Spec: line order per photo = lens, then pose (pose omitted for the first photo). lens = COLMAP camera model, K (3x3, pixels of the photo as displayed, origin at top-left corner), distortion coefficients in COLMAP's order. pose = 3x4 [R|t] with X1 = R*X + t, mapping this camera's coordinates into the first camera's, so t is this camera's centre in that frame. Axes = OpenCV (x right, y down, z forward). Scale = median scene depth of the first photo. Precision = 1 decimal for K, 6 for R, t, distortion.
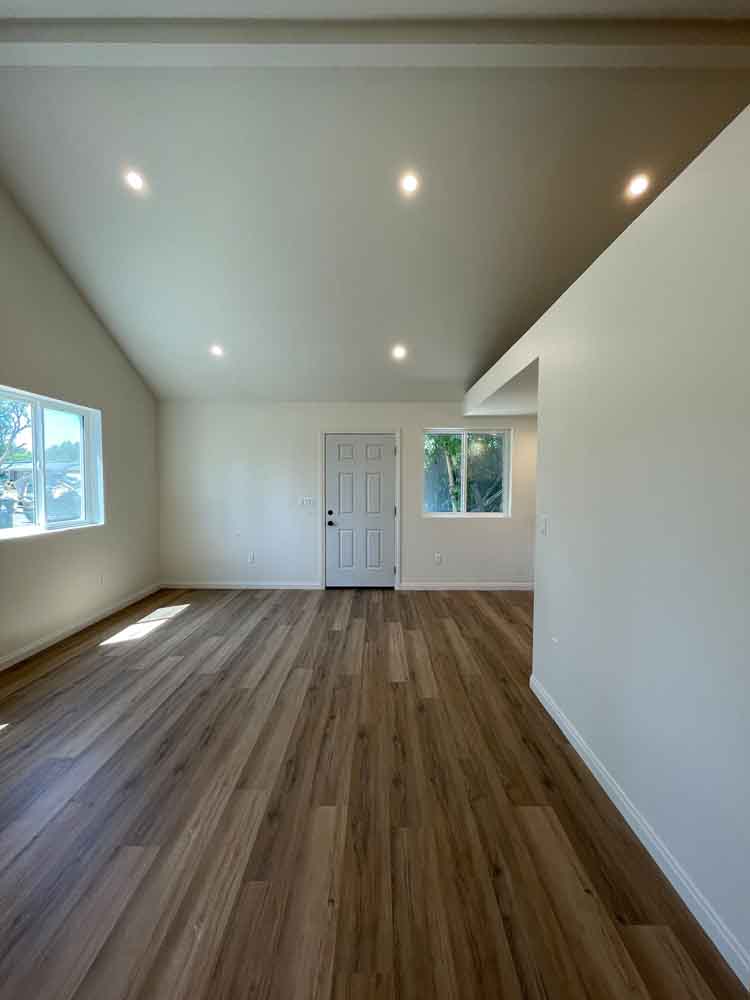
lens RADIAL K [[403.0, 0, 375.0], [0, 403.0, 500.0], [0, 0, 1]] dist [-0.000701, -0.000180]
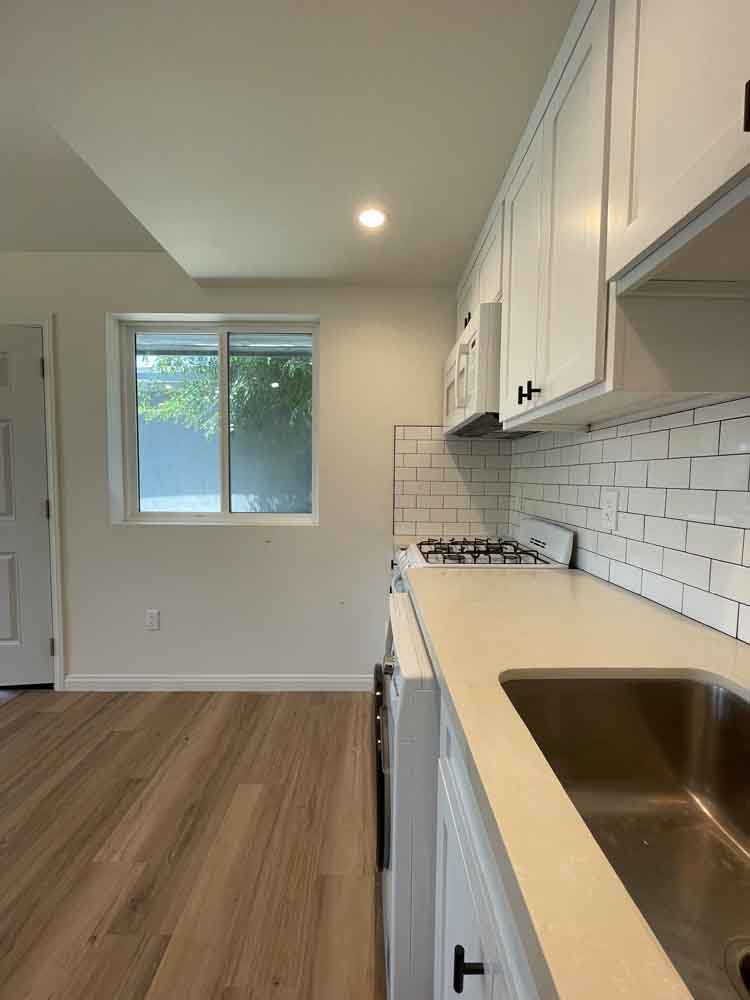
lens RADIAL K [[403.0, 0, 375.0], [0, 403.0, 500.0], [0, 0, 1]] dist [-0.000701, -0.000180]
pose [[0.999859, 0.002214, 0.016660, 0.659950], [-0.002580, 0.999755, 0.021983, 0.009685], [-0.016607, -0.022023, 0.999620, 0.948695]]
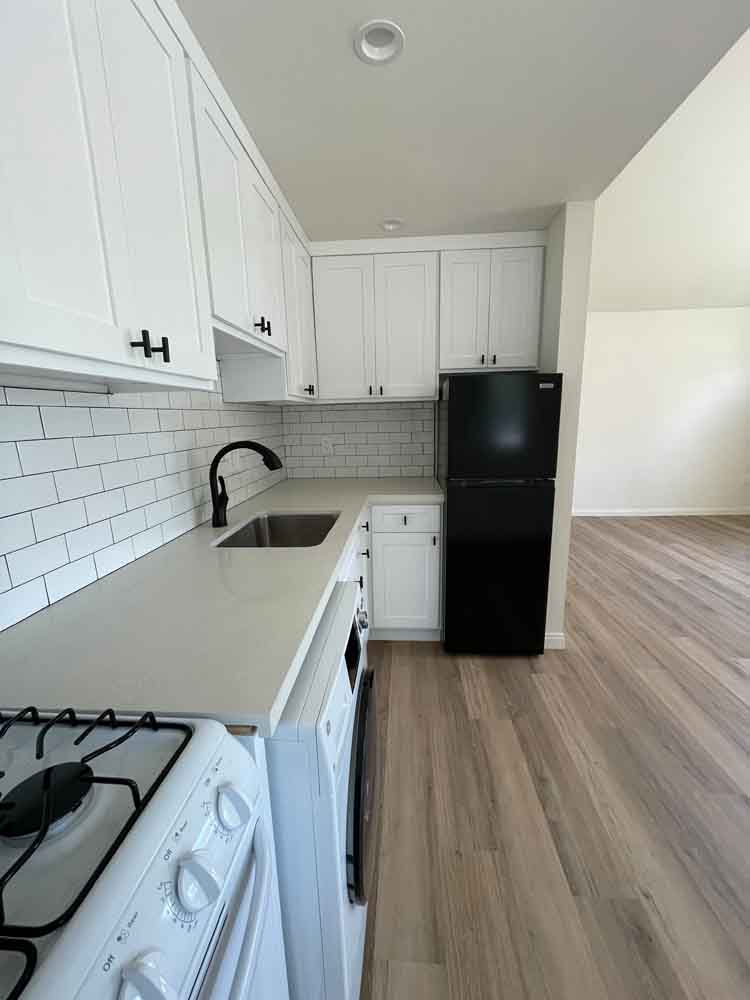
lens RADIAL K [[403.0, 0, 375.0], [0, 403.0, 500.0], [0, 0, 1]] dist [-0.000701, -0.000180]
pose [[-0.997616, 0.010199, 0.068251, 0.639145], [0.026833, 0.968519, 0.247489, -0.041131], [-0.063578, 0.248730, -0.966484, 1.566549]]
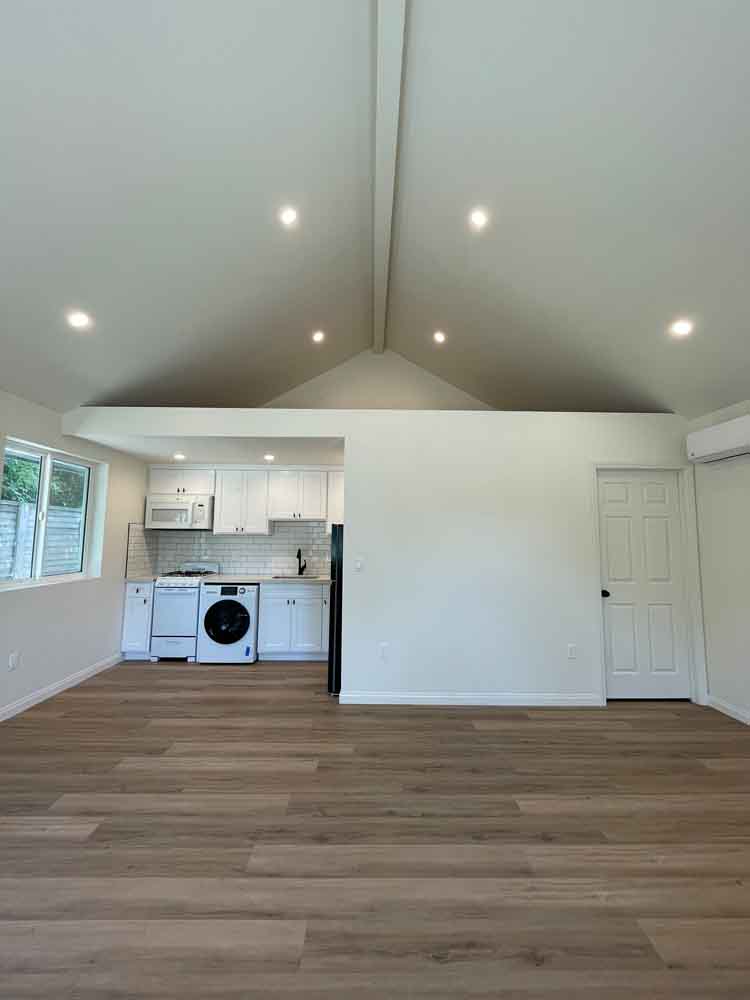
lens RADIAL K [[401.3, 0, 380.0], [0, 401.3, 500.0], [0, 0, 1]] dist [-0.001224, -0.000286]
pose [[-0.023273, 0.090480, 0.995626, -0.776902], [0.037345, 0.995280, -0.089575, -0.026405], [-0.999031, 0.035097, -0.026542, 0.801381]]
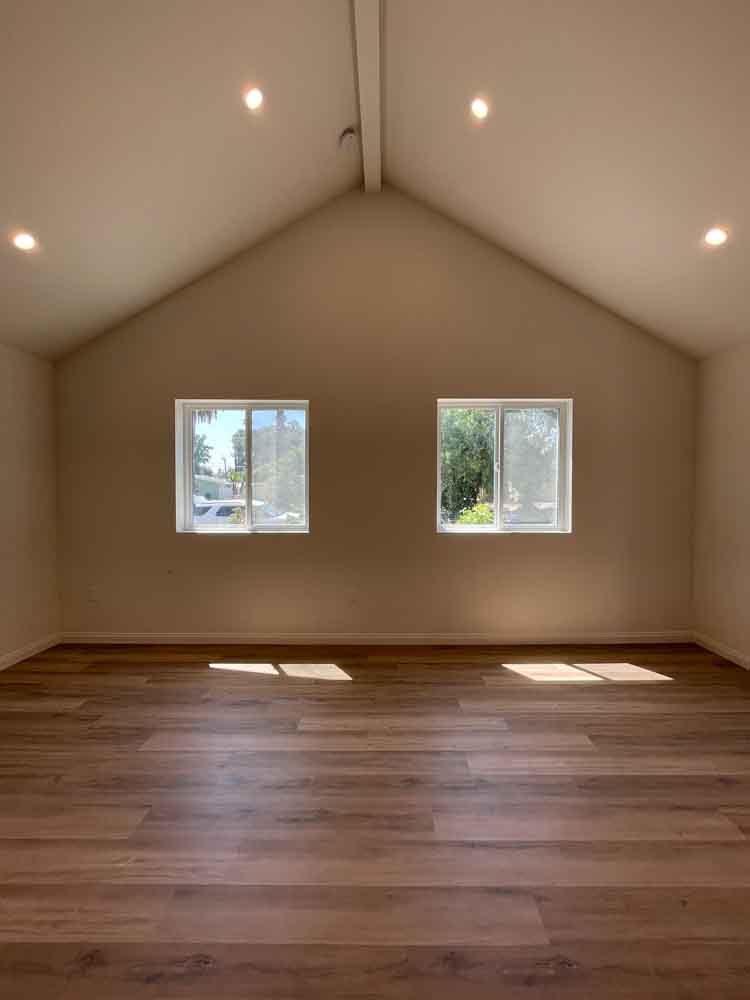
lens RADIAL K [[403.0, 0, 375.0], [0, 403.0, 500.0], [0, 0, 1]] dist [-0.000701, -0.000180]
pose [[-0.000520, 0.024768, -0.999693, 0.223755], [-0.044547, 0.998700, 0.024767, -0.014701], [0.999007, 0.044546, 0.000584, 0.794835]]
